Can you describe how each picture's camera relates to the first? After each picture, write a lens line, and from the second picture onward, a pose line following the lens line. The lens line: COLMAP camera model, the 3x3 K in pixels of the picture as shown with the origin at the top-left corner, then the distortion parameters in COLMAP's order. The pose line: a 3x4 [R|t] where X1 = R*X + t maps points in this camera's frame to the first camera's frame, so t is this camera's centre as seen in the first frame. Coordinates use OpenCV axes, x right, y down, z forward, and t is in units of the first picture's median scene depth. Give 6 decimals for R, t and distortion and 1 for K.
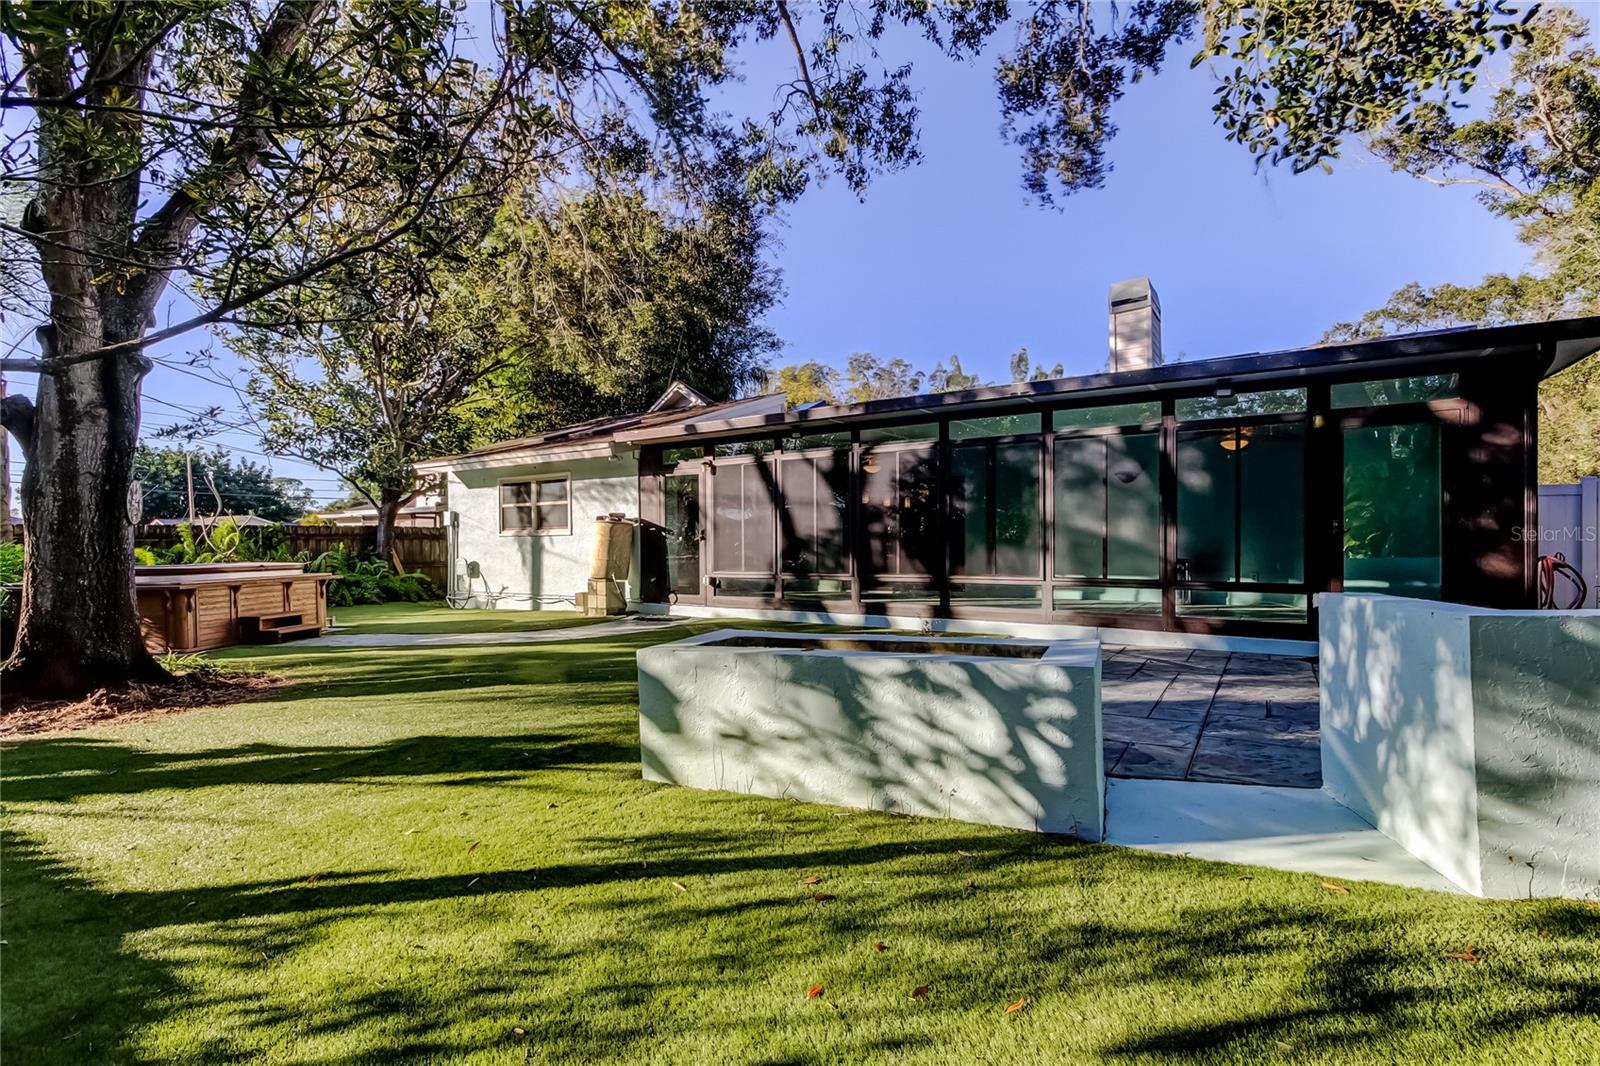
lens RADIAL K [[735.6, 0, 808.7], [0, 735.6, 551.0], [0, 0, 1]] dist [0.010982, -0.000100]
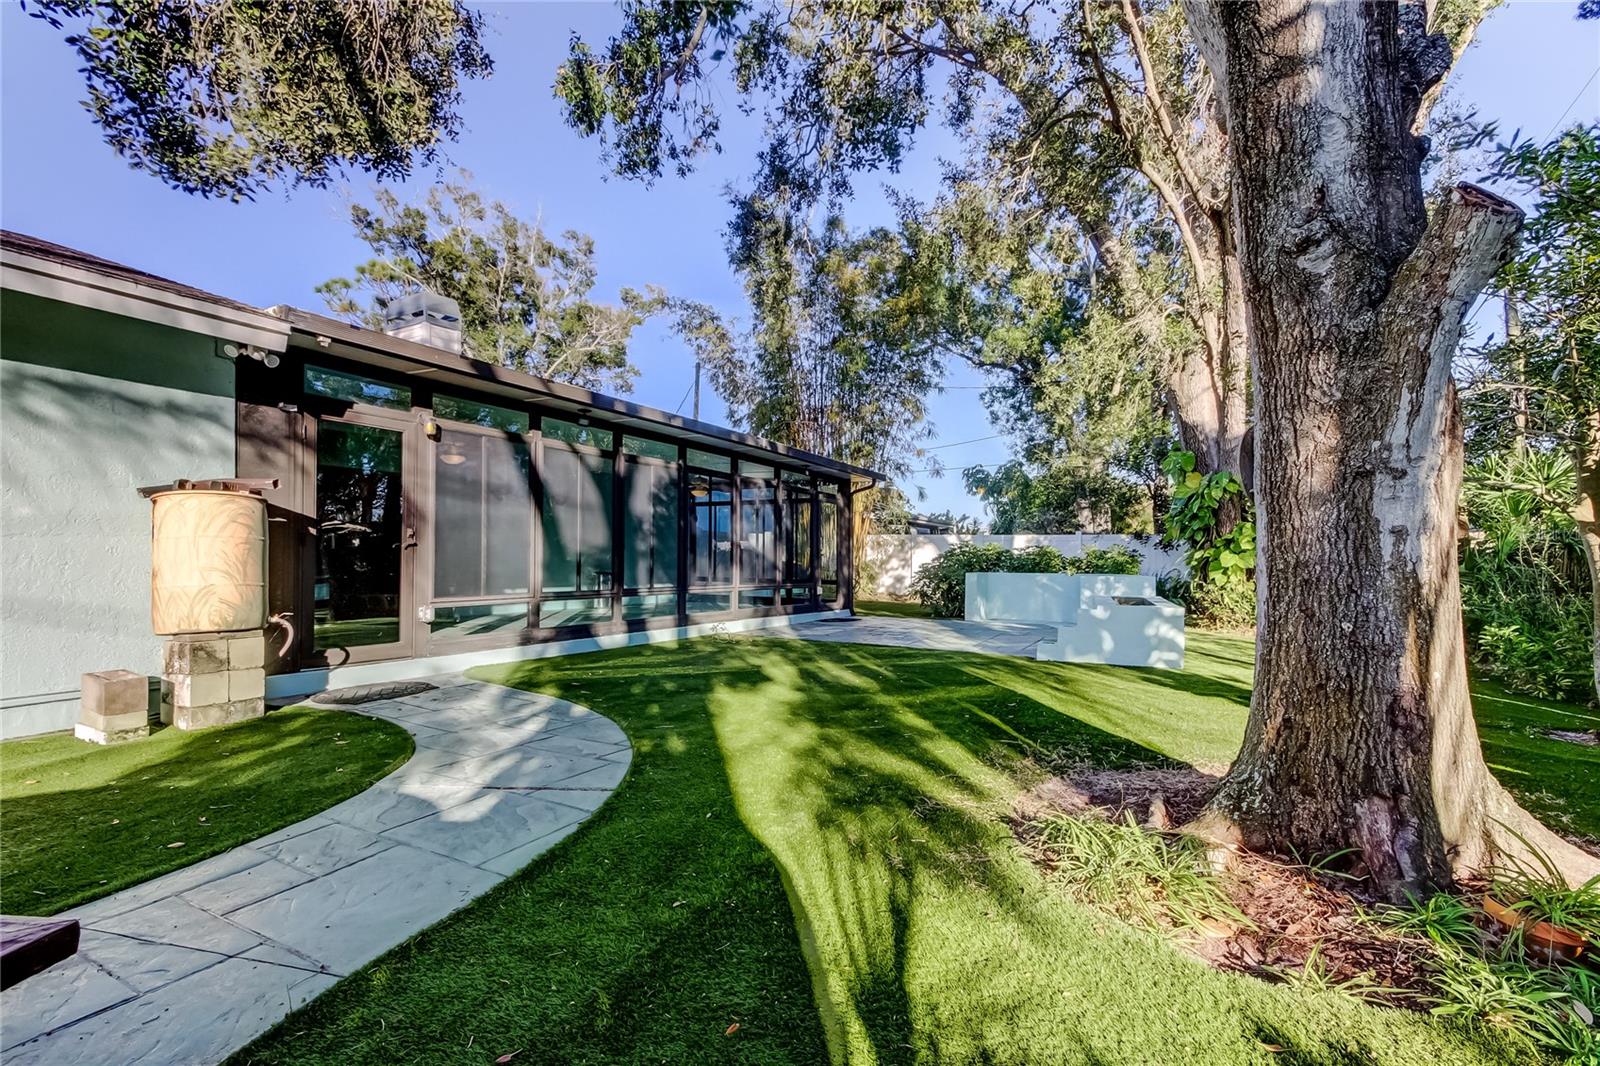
lens RADIAL K [[735.6, 0, 808.7], [0, 735.6, 551.0], [0, 0, 1]] dist [0.010982, -0.000100]
pose [[-0.067865, 0.020357, 0.997487, -0.840962], [0.009638, 0.999759, -0.019747, 0.003259], [-0.997648, 0.008274, -0.068045, 0.813009]]
